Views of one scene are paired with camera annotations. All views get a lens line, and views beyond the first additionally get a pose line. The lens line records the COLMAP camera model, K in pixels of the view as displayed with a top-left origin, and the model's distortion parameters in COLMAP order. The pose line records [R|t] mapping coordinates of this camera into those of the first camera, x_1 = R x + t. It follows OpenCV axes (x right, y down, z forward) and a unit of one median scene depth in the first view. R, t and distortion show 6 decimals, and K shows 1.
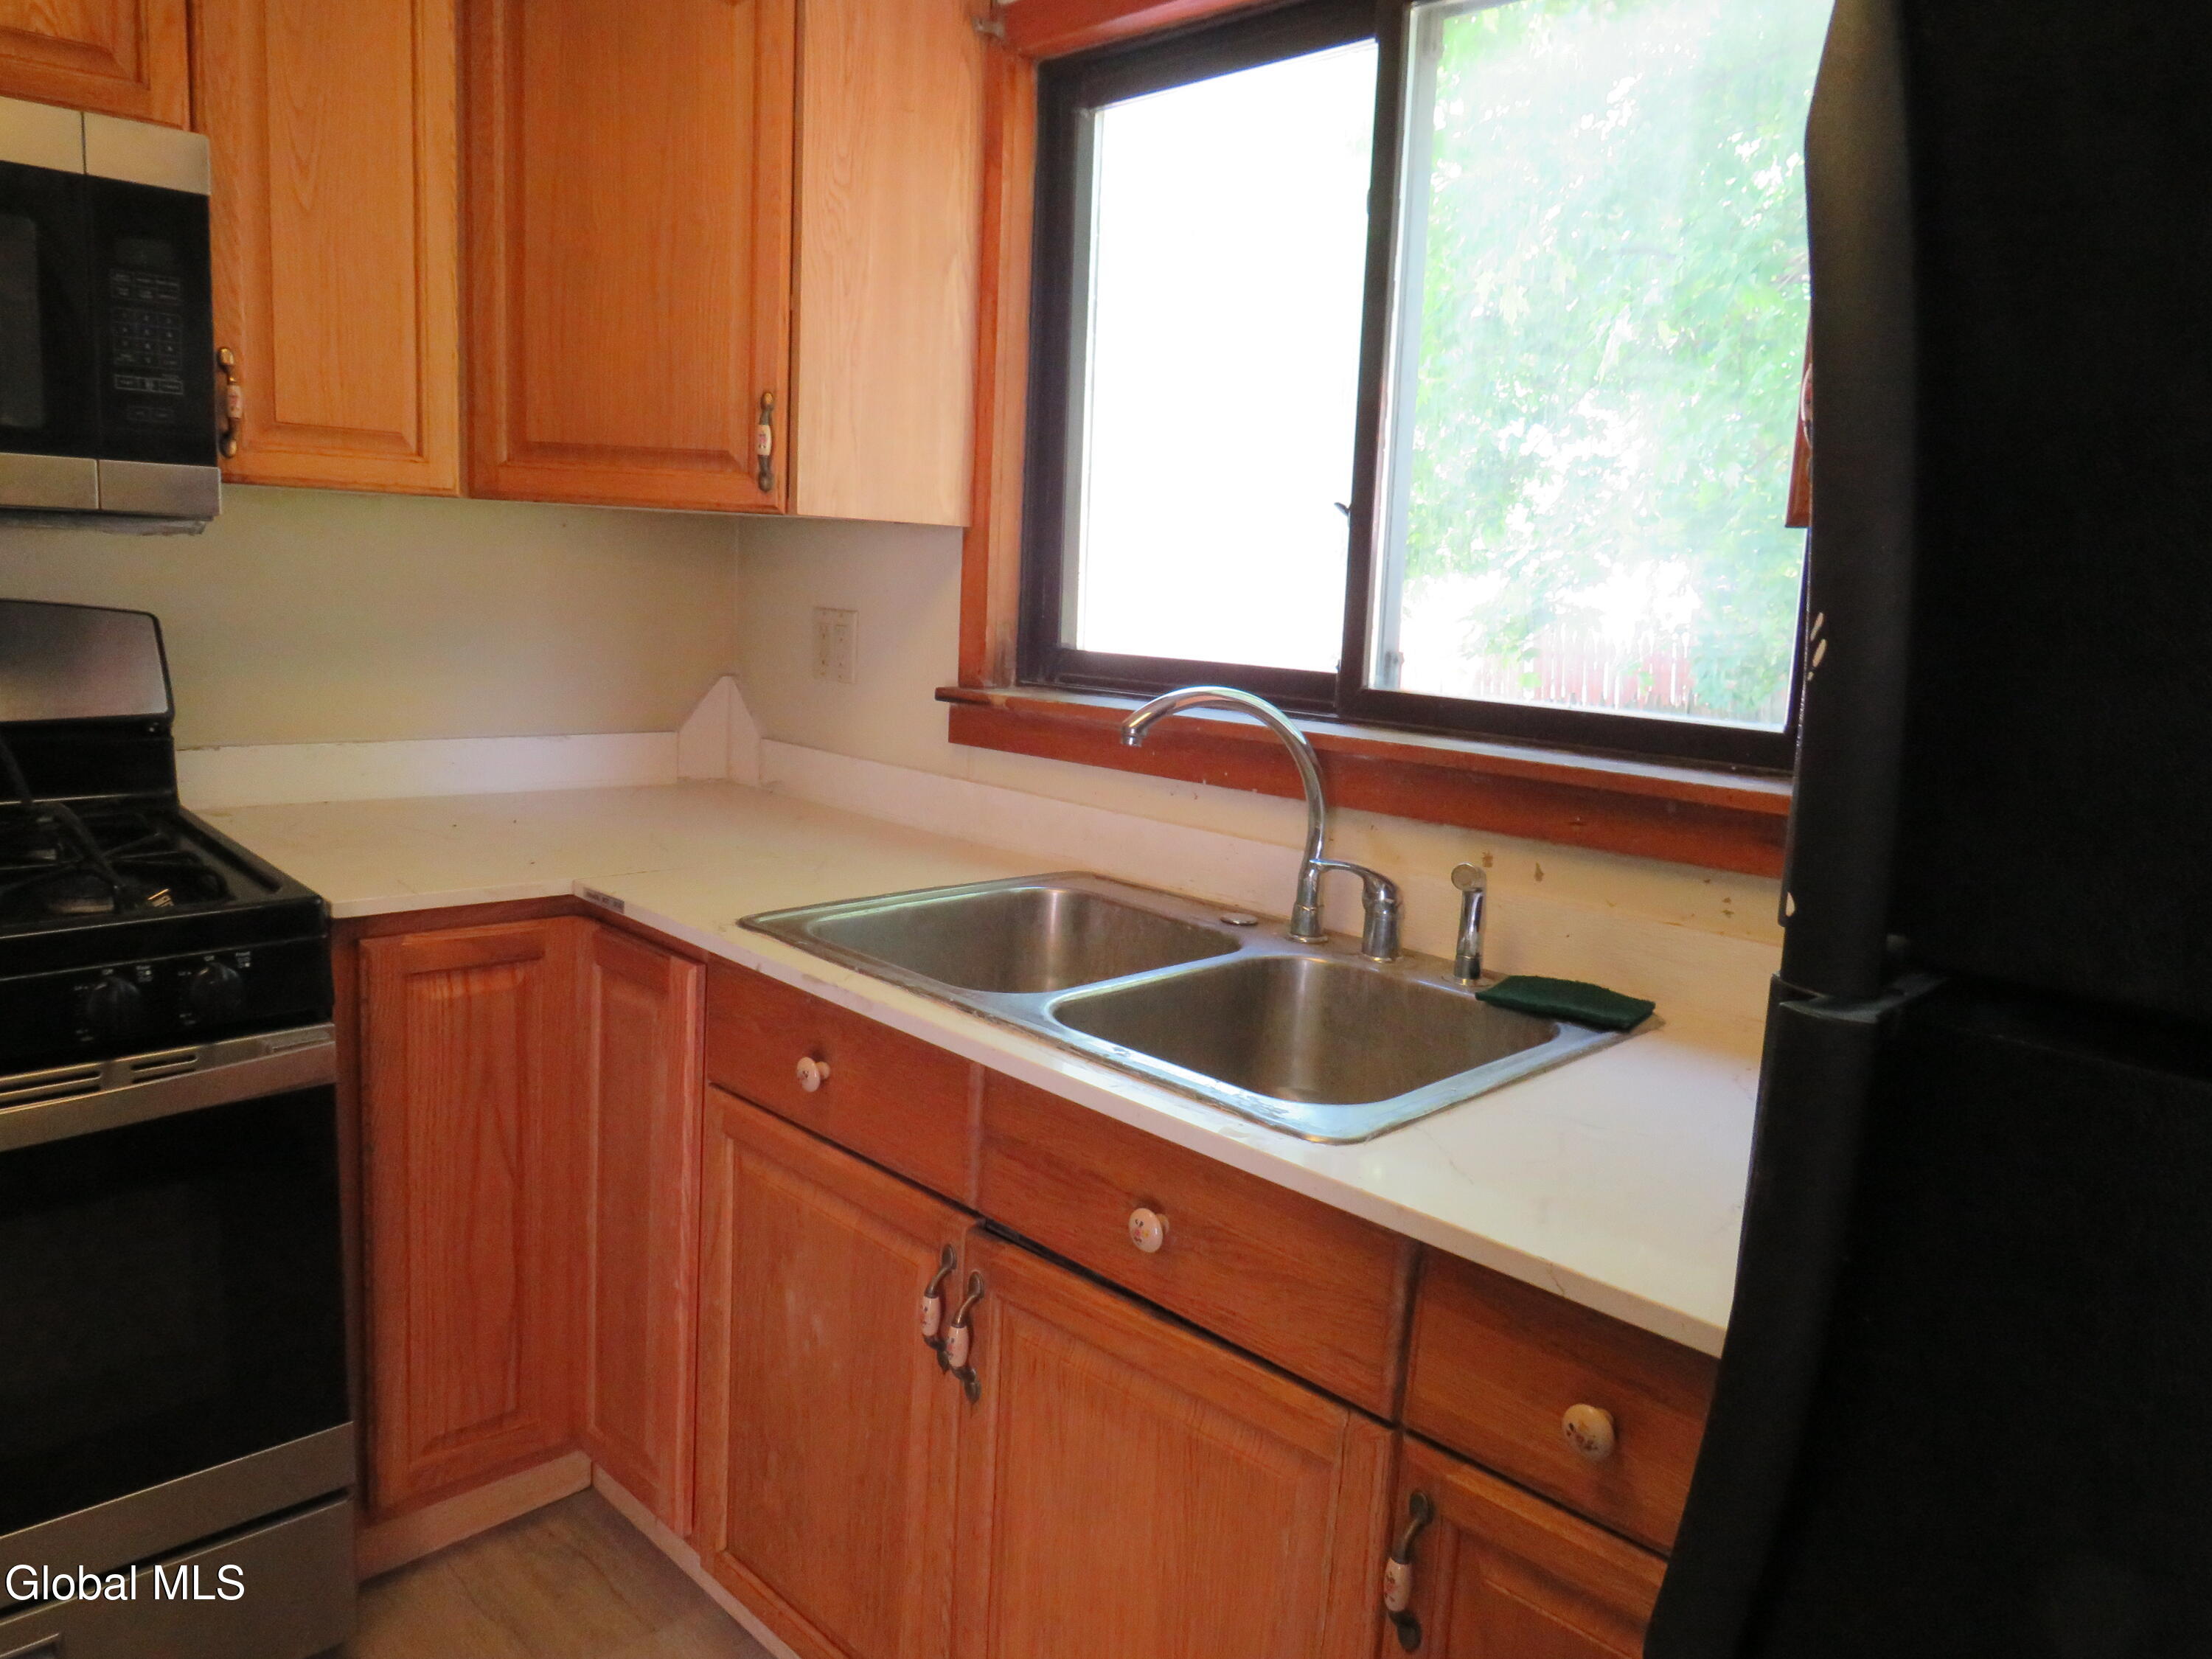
lens RADIAL K [[1567.9, 0, 1108.2], [0, 1567.9, 836.6], [0, 0, 1]] dist [-0.023417, -0.003754]
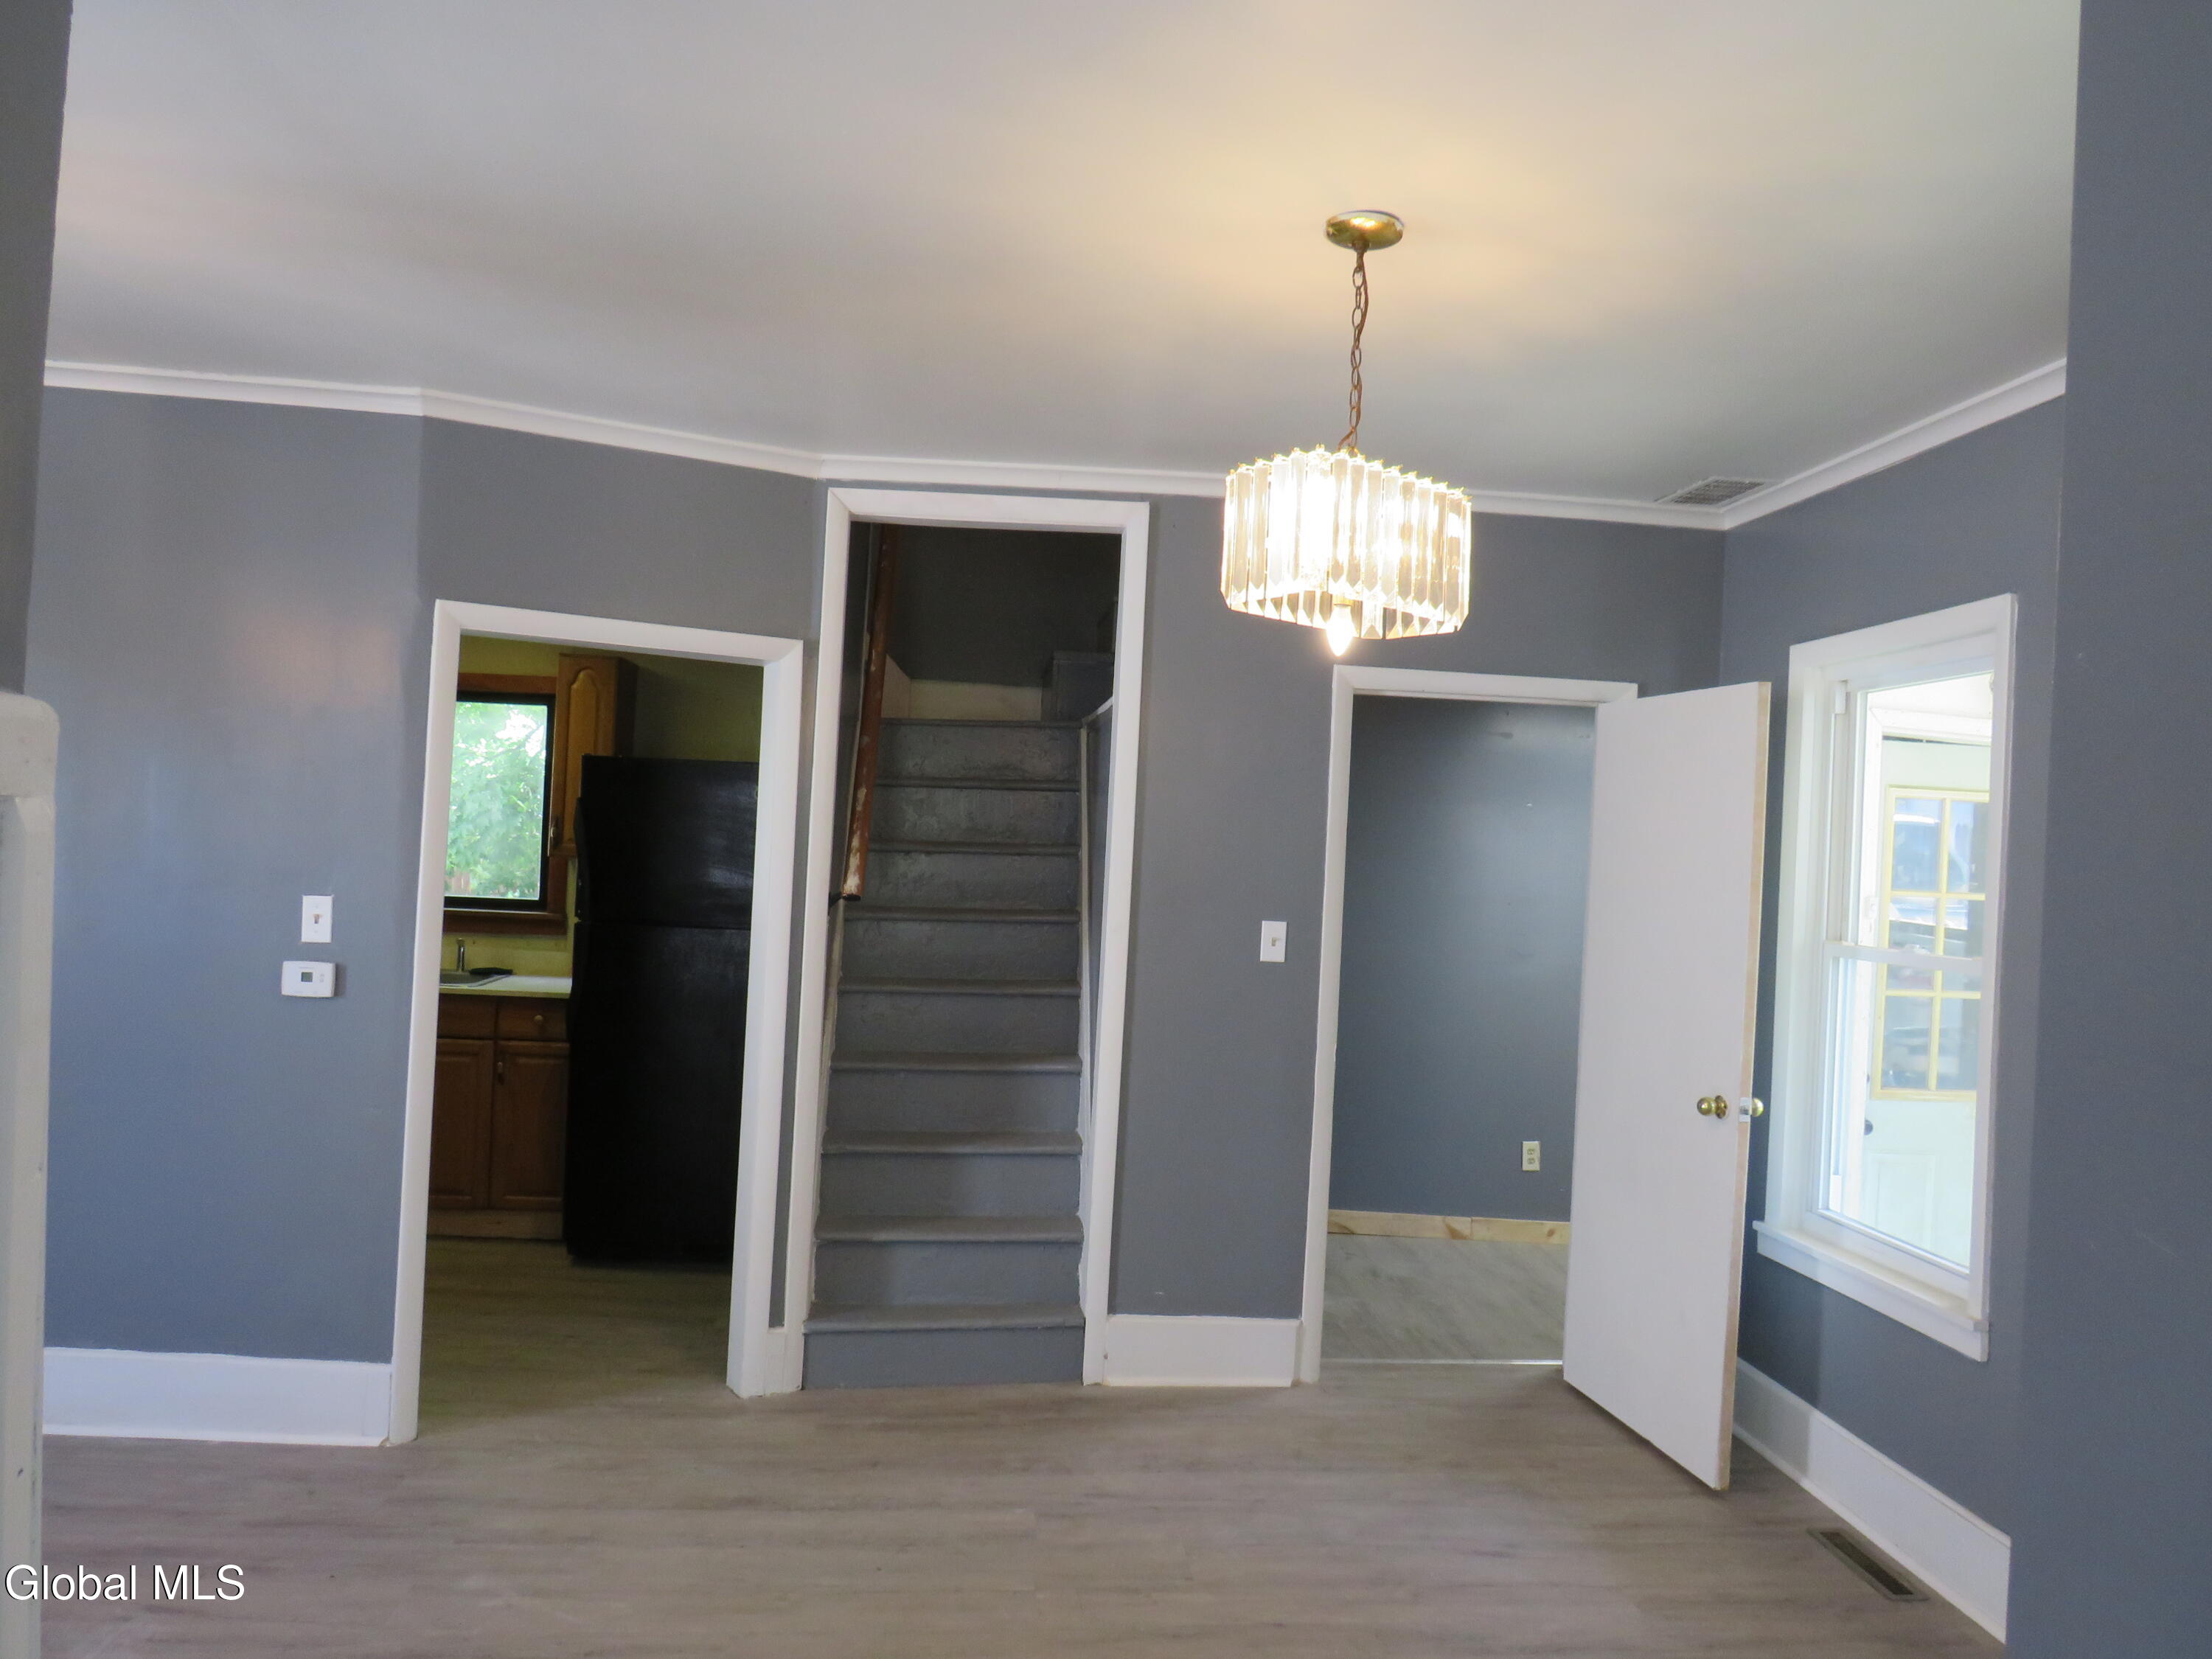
lens RADIAL K [[1567.9, 0, 1108.2], [0, 1567.9, 836.6], [0, 0, 1]] dist [-0.023417, -0.003754]
pose [[0.634752, -0.012615, 0.772613, -1.493929], [0.114235, 0.990412, -0.077681, 0.217677], [-0.764226, 0.137567, 0.630107, -2.301696]]
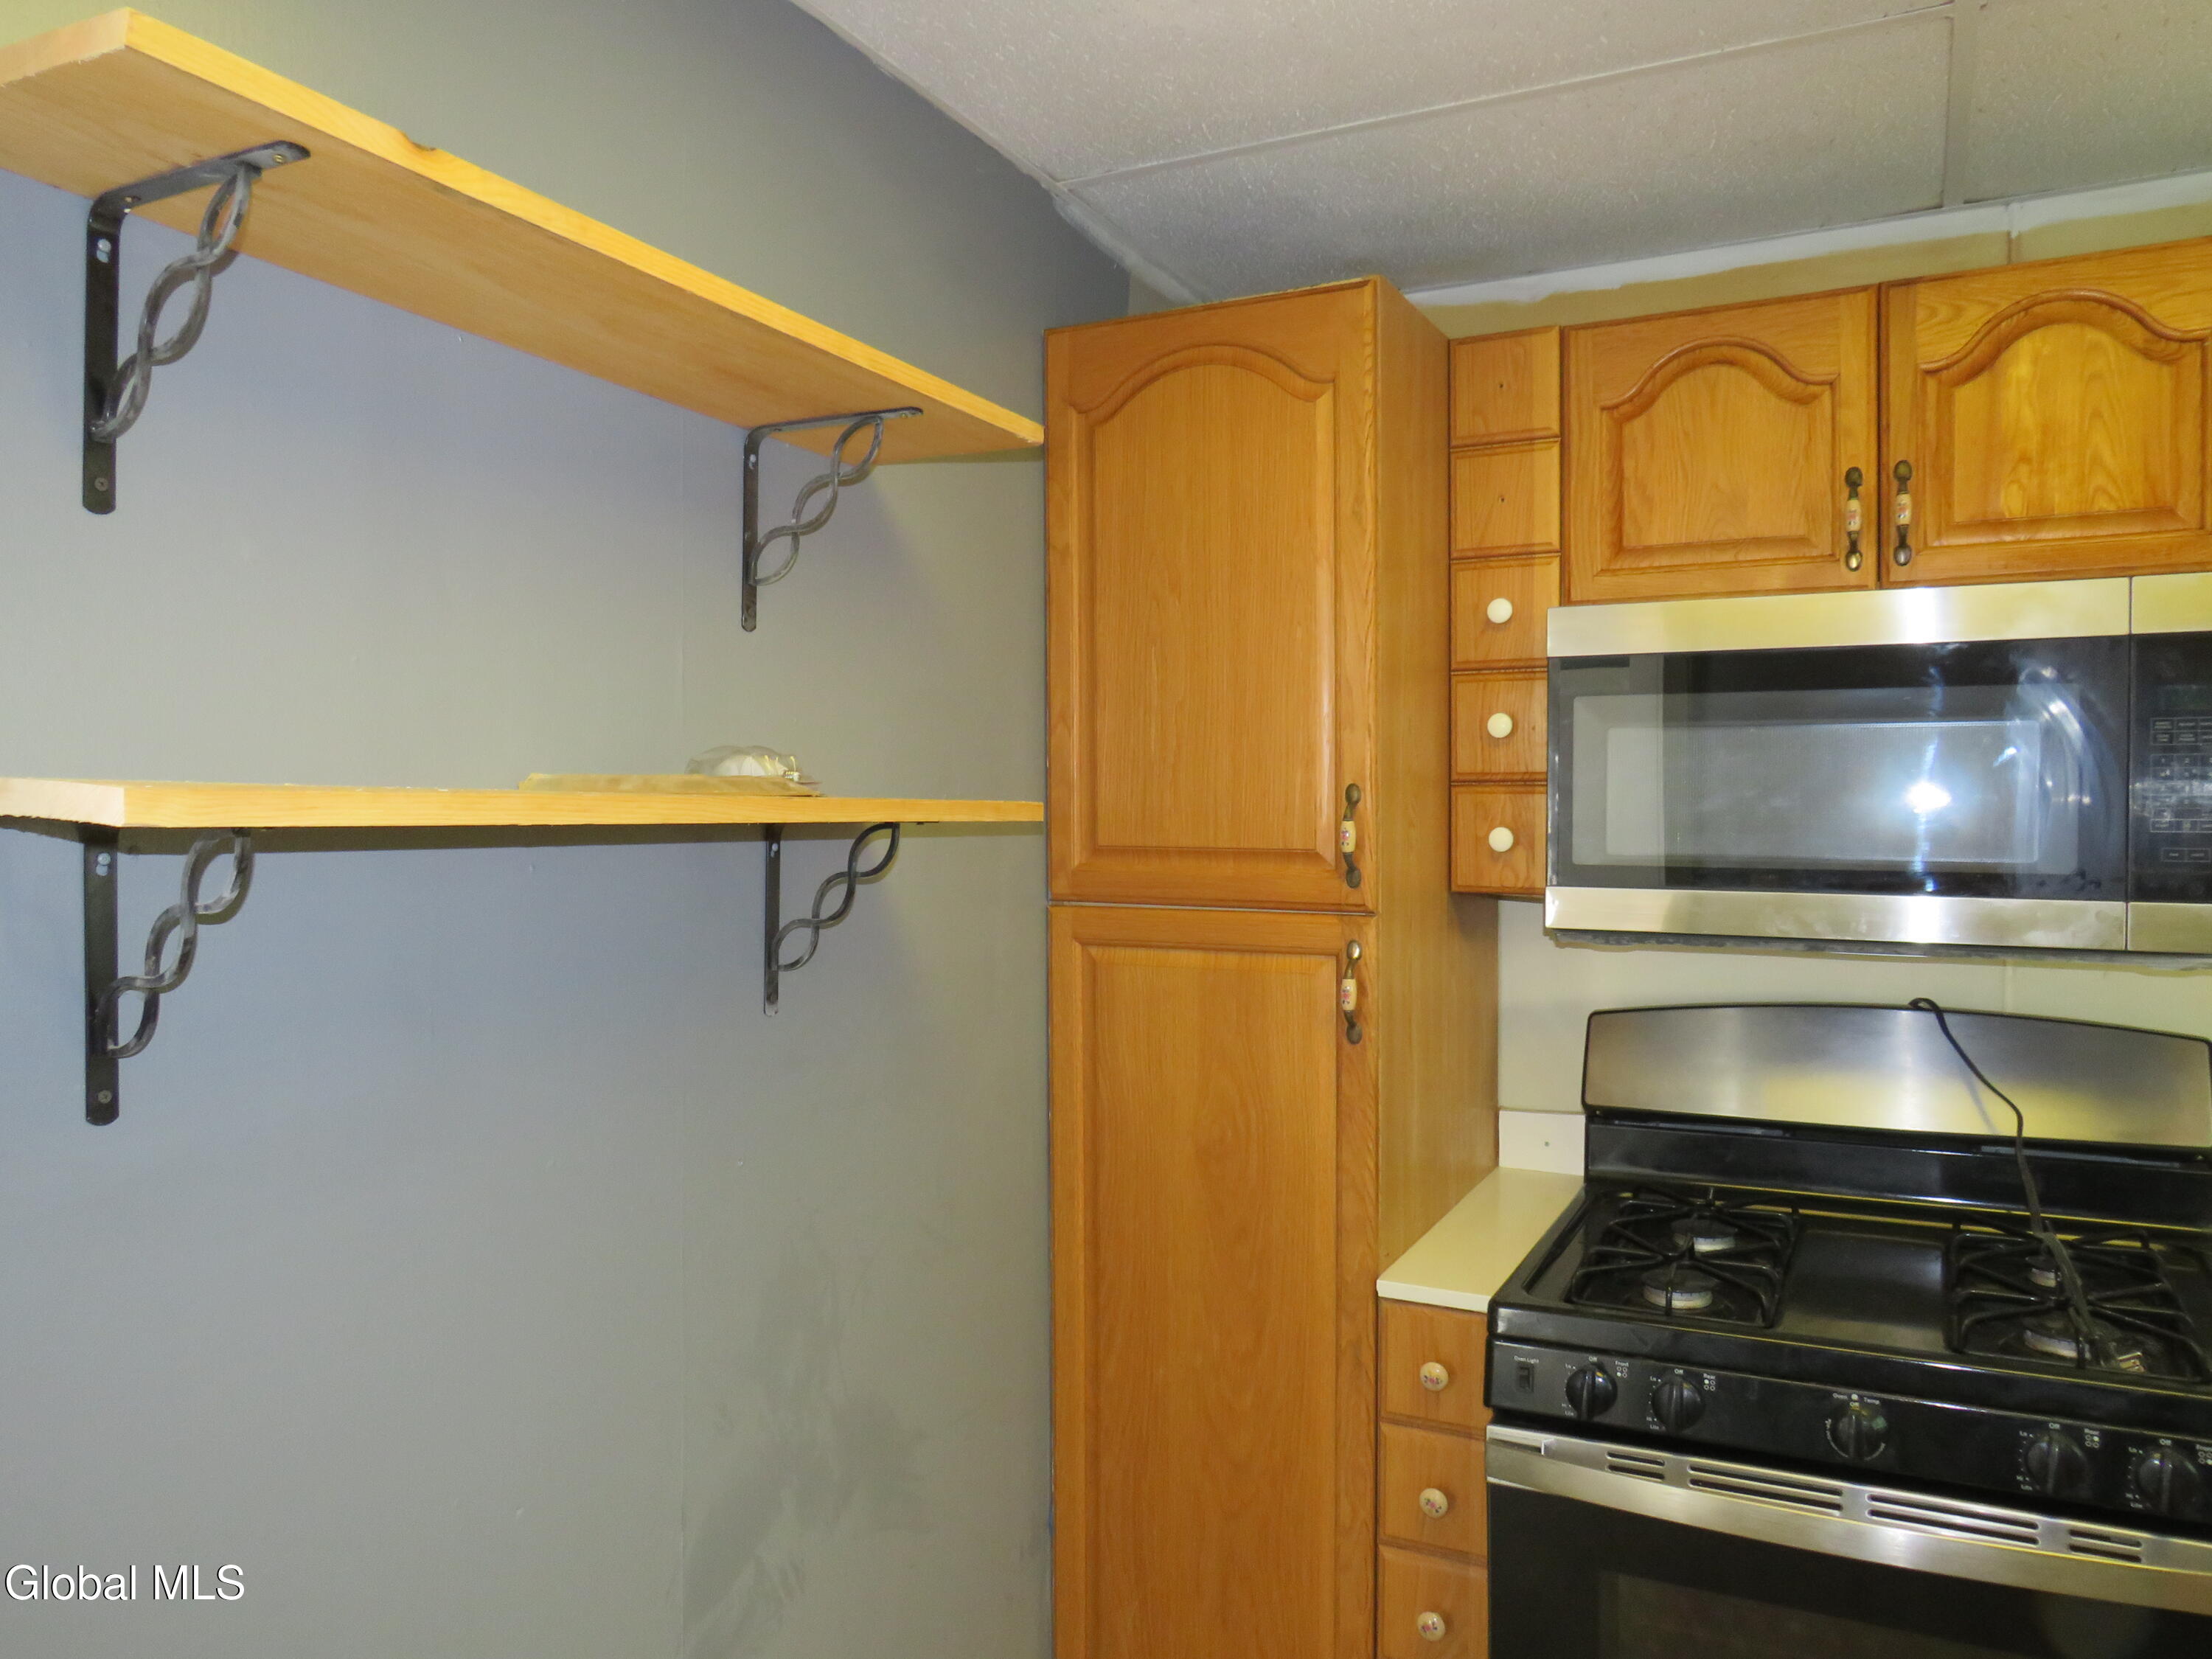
lens RADIAL K [[1581.2, 0, 1112.4], [0, 1581.2, 834.1], [0, 0, 1]] dist [-0.031879, 0.023308]
pose [[0.302302, -0.040137, -0.952367, 0.119819], [-0.152683, 0.984174, -0.089943, -0.086064], [0.940905, 0.172600, 0.291390, 0.059518]]
